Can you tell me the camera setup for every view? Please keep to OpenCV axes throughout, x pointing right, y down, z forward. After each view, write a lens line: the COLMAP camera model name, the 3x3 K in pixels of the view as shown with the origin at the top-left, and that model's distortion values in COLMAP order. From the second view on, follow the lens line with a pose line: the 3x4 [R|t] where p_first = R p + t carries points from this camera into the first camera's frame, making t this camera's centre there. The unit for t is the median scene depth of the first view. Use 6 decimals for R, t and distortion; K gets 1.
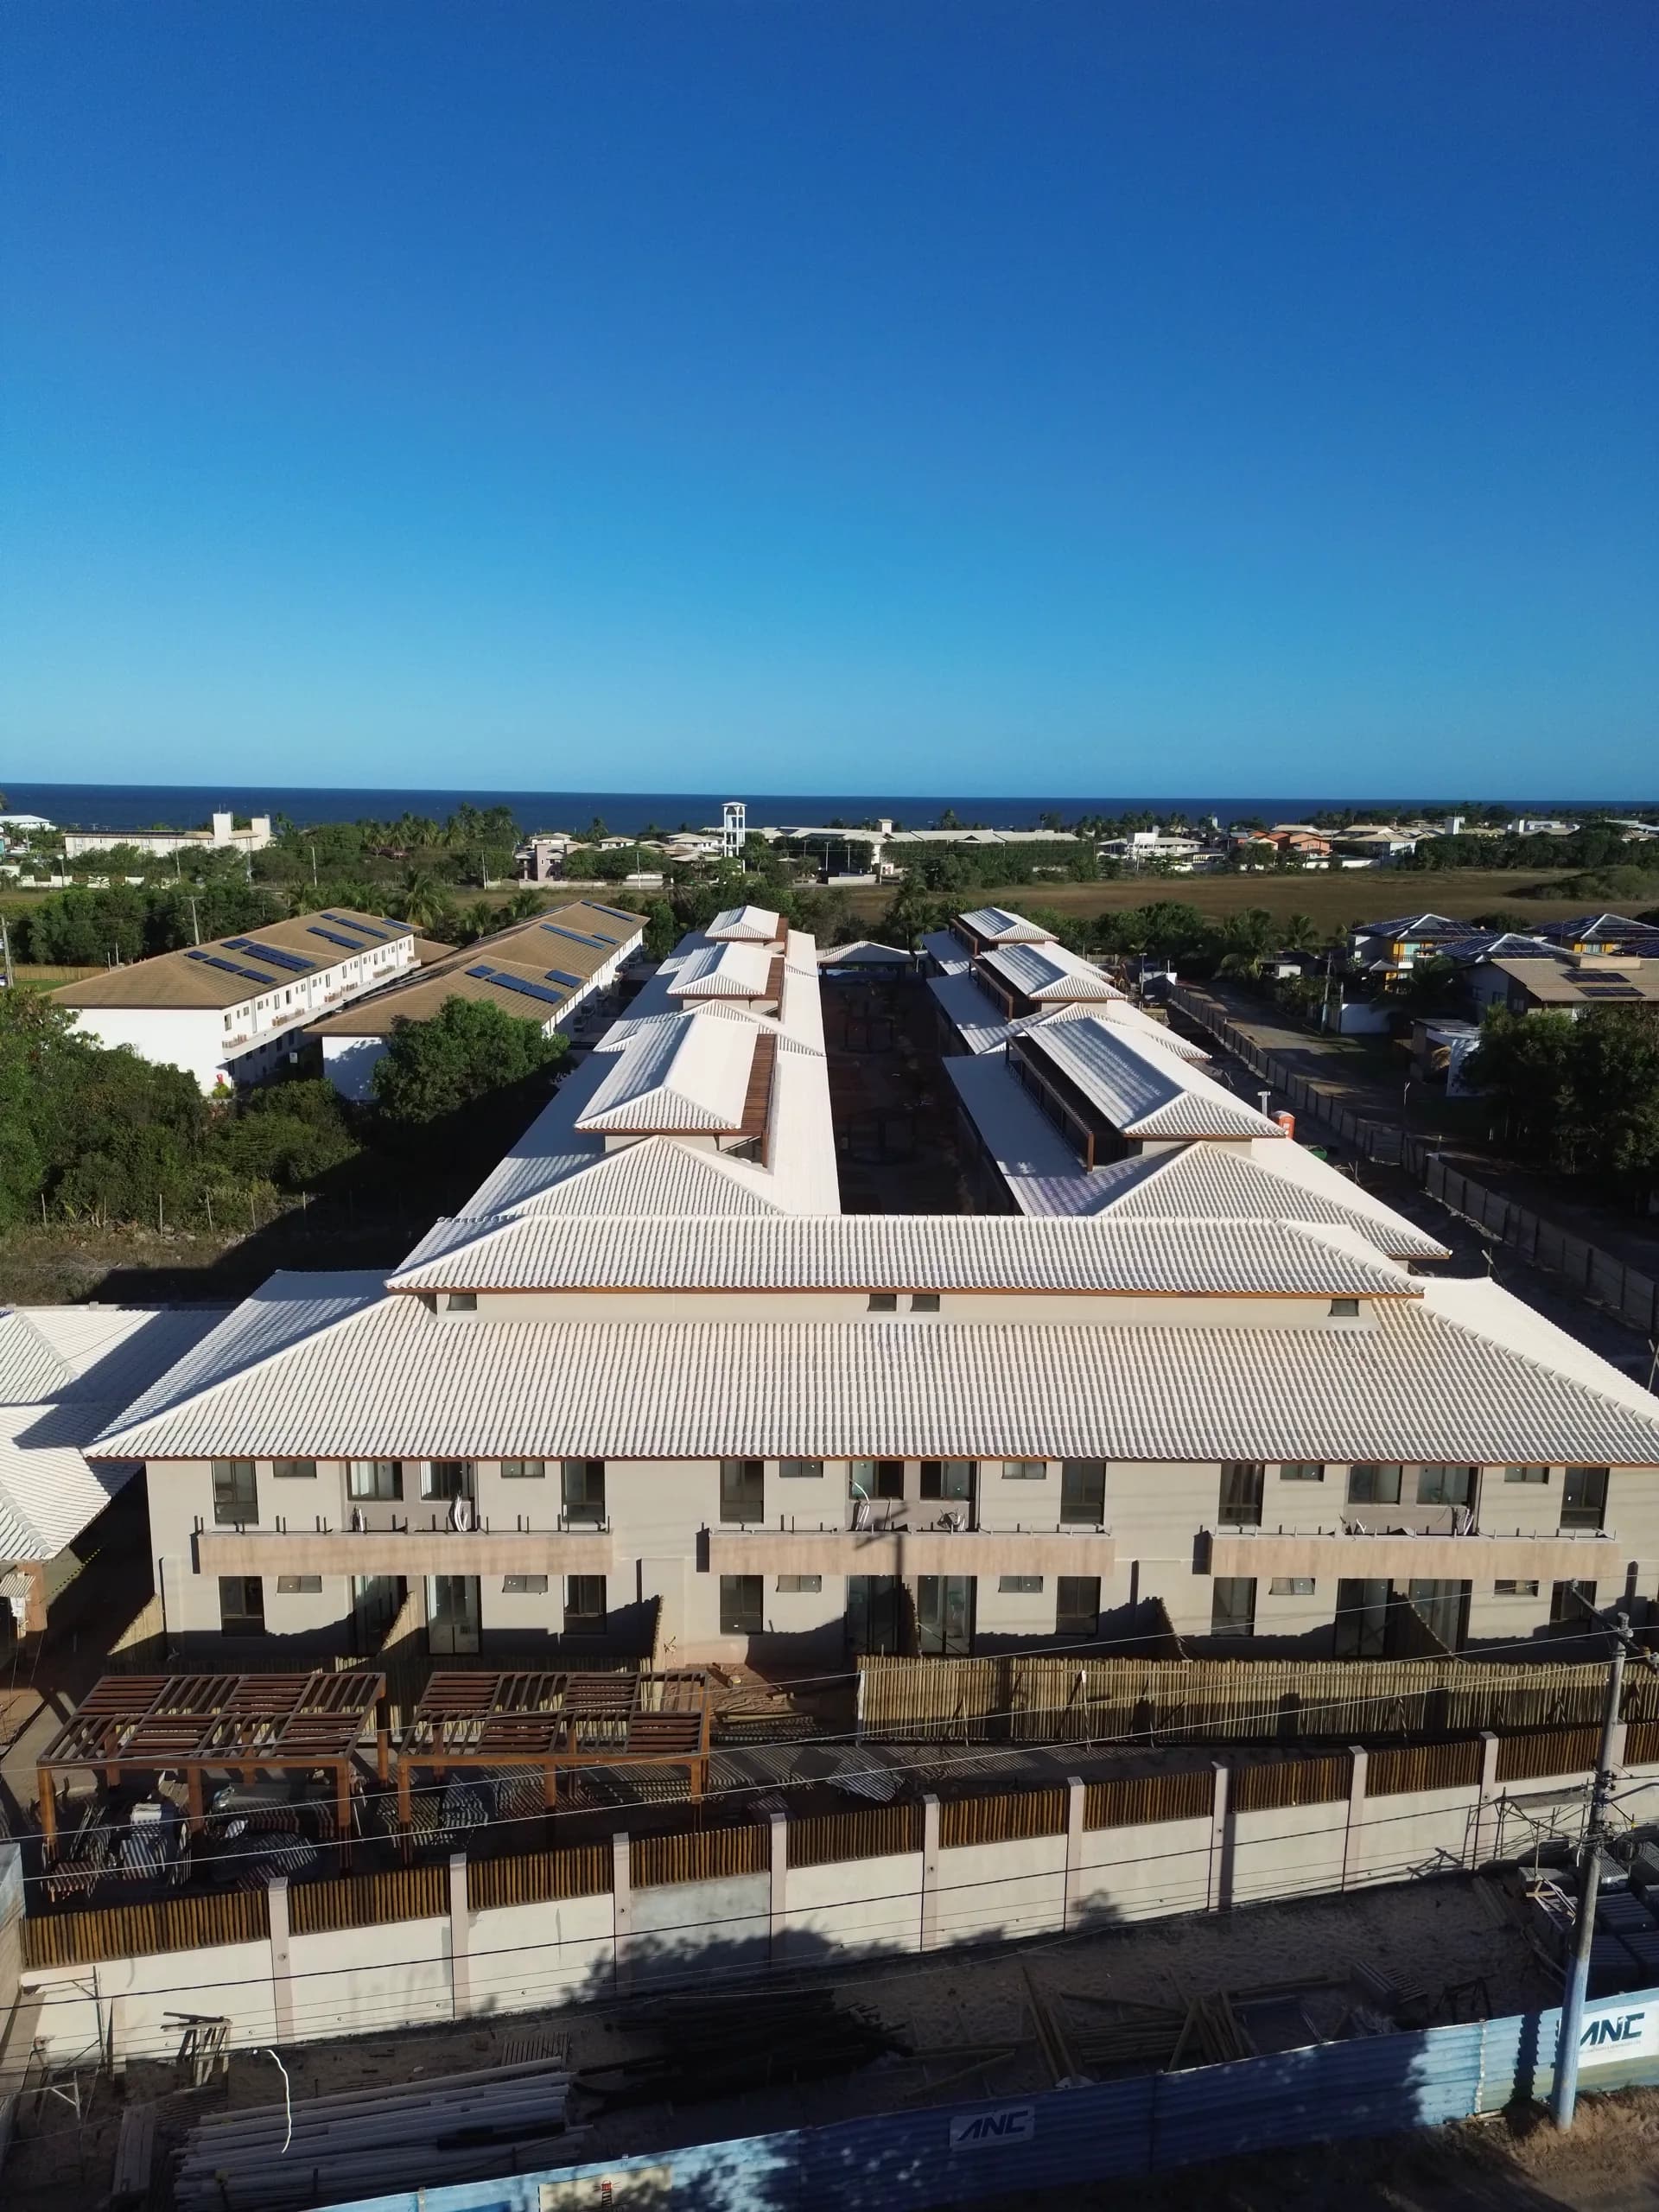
lens RADIAL K [[1555.7, 0, 829.5], [0, 1555.7, 1106.0], [0, 0, 1]] dist [0.063659, -0.051704]
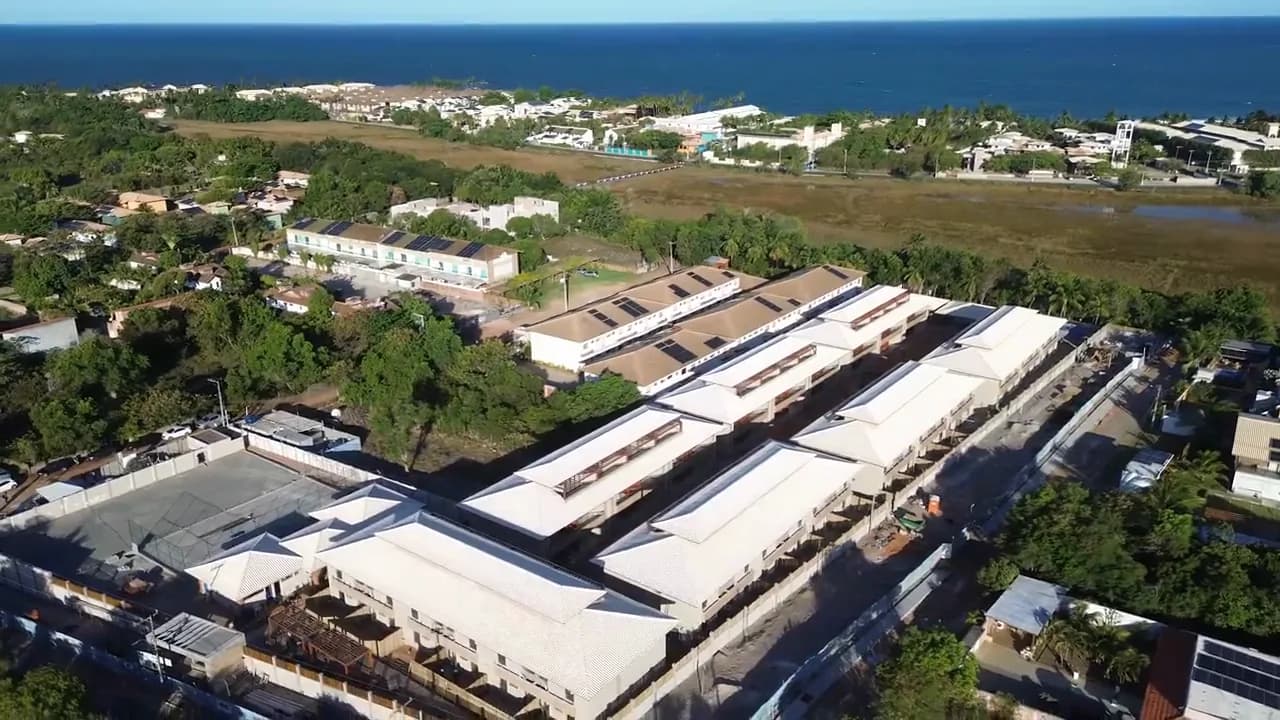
lens RADIAL K [[943.4, 0, 640.0], [0, 943.4, 360.0], [0, 0, 1]] dist [0.077881, -0.089358]
pose [[0.788403, 0.195257, -0.583349, 1.121822], [-0.108852, 0.977606, 0.180107, -0.589246], [0.605452, -0.078498, 0.792001, -0.372070]]
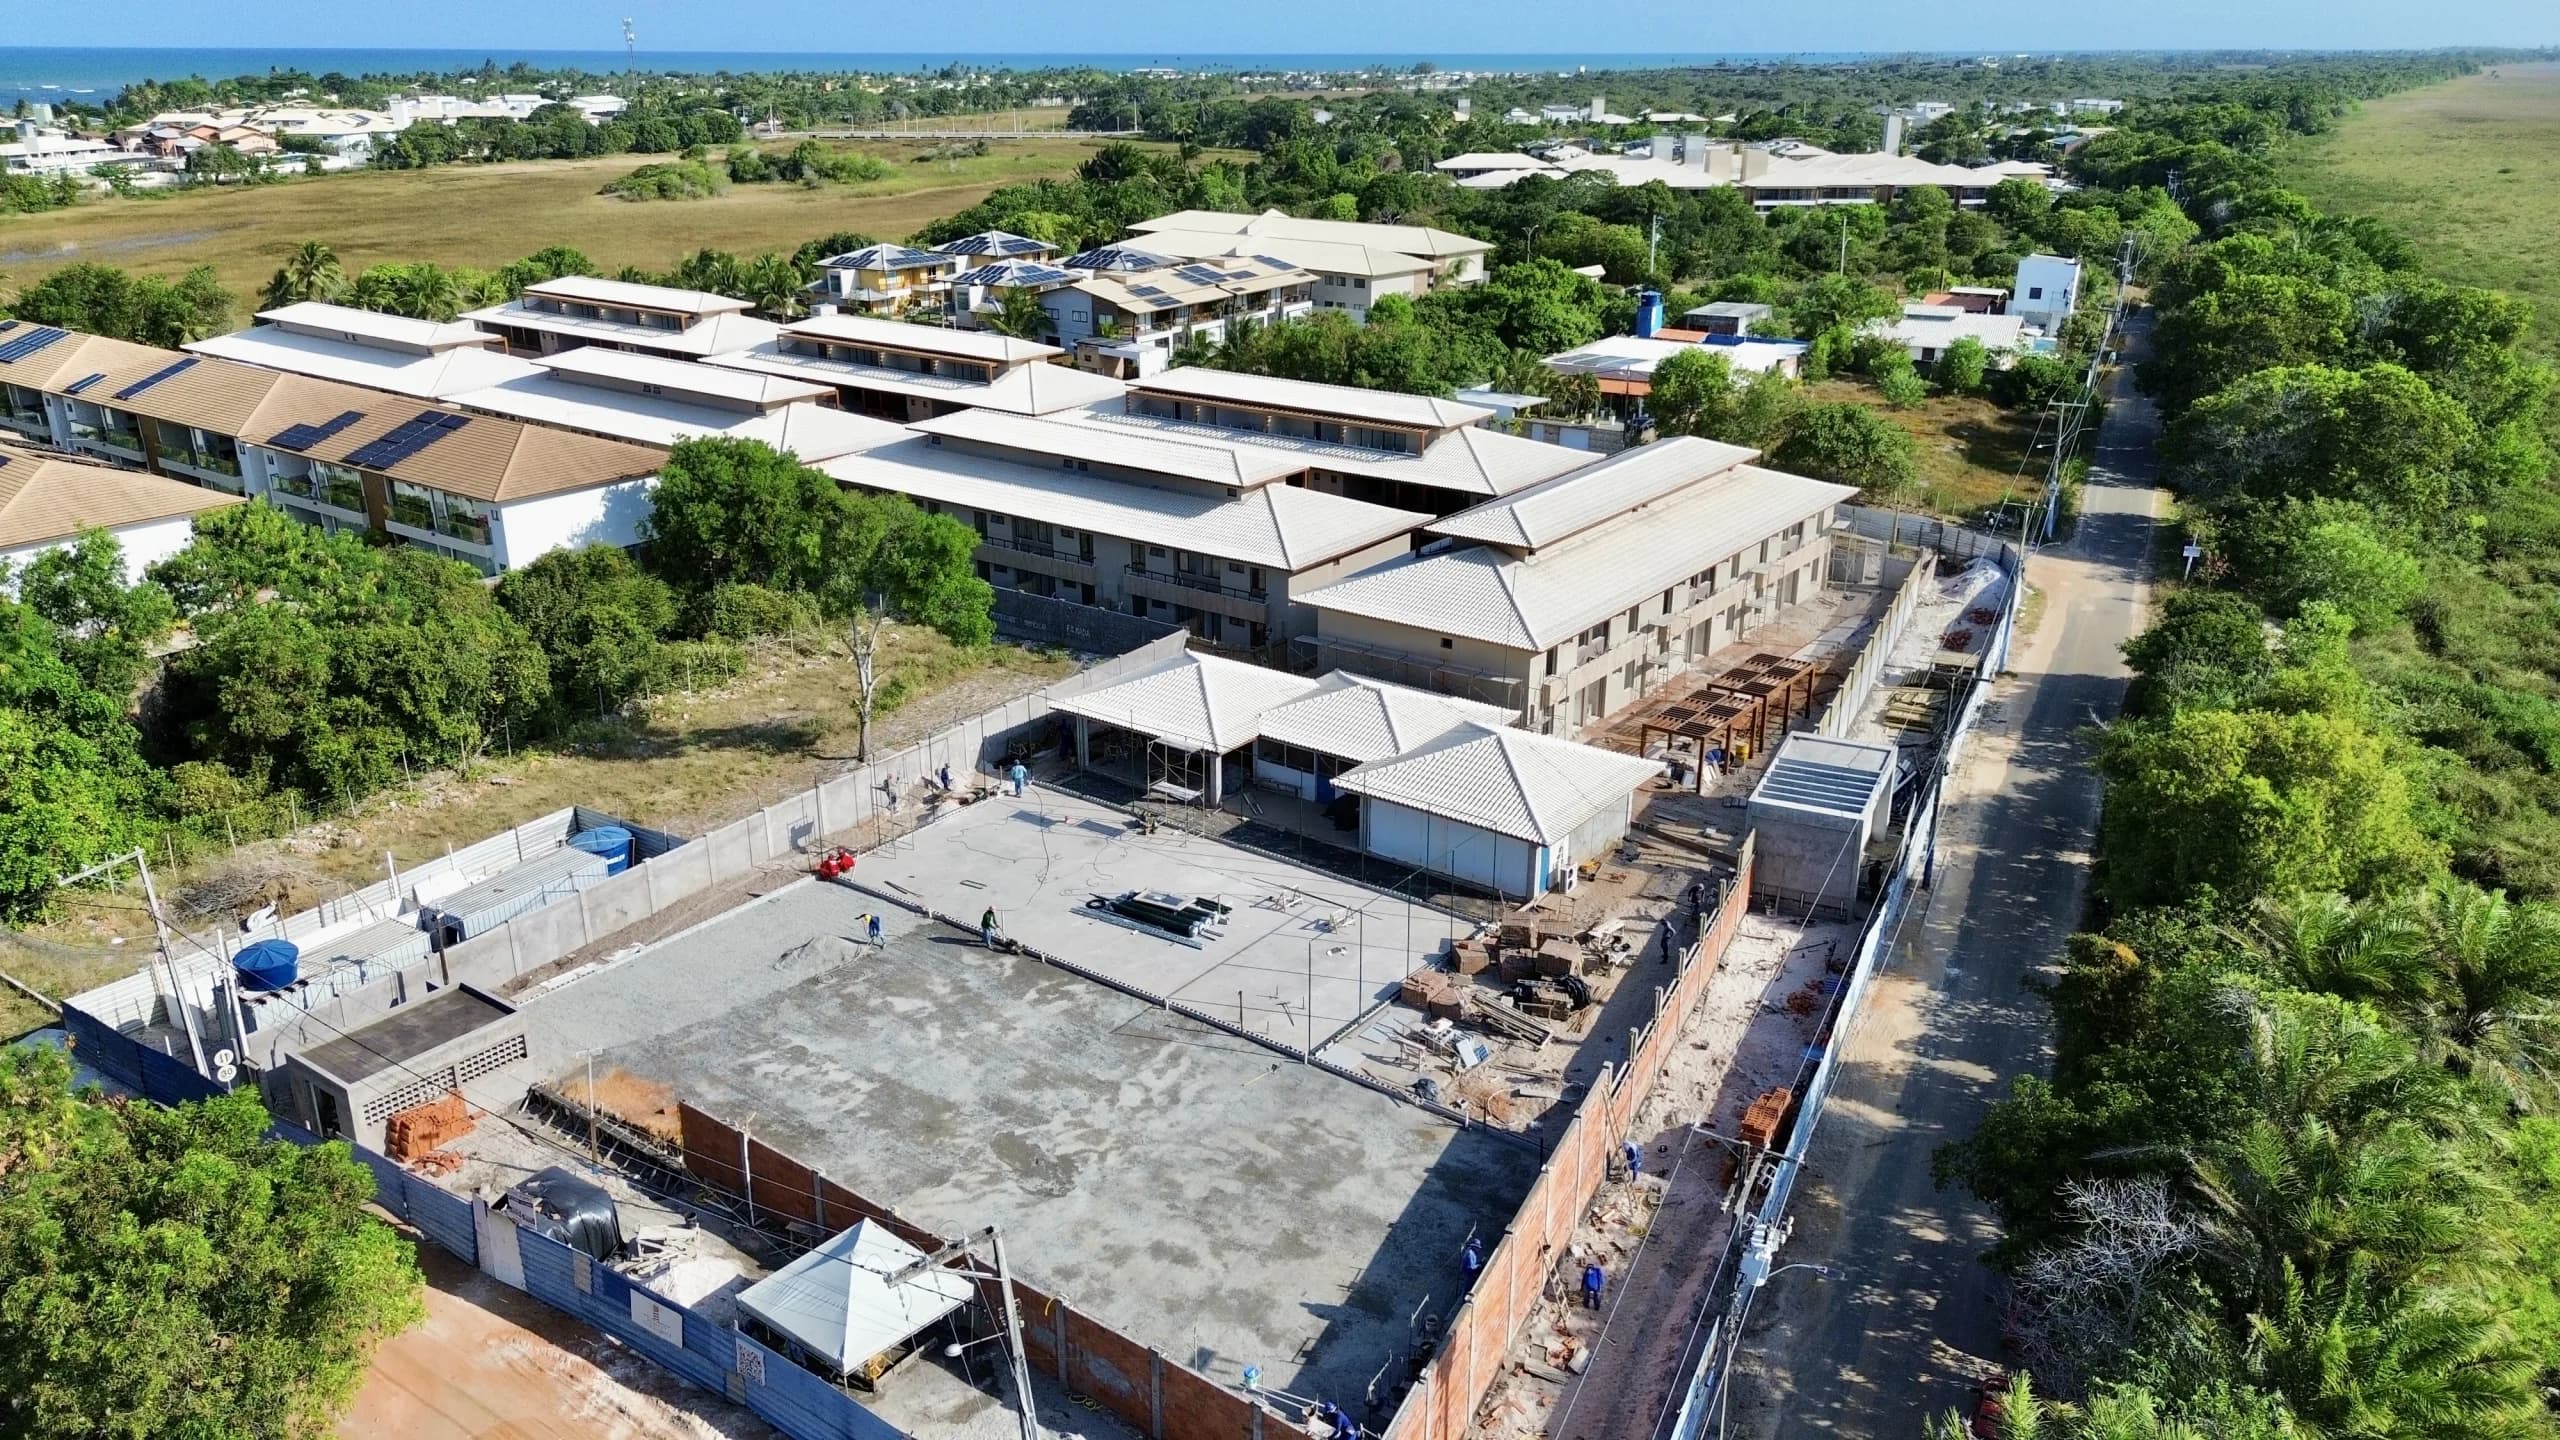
lens RADIAL K [[1800.1, 0, 1280.0], [0, 1800.1, 720.0], [0, 0, 1]] dist [0.067585, -0.094769]
pose [[0.611416, -0.282638, 0.739112, -1.347016], [0.161402, 0.958944, 0.233186, -0.140959], [-0.774674, -0.023280, 0.631932, -0.081146]]
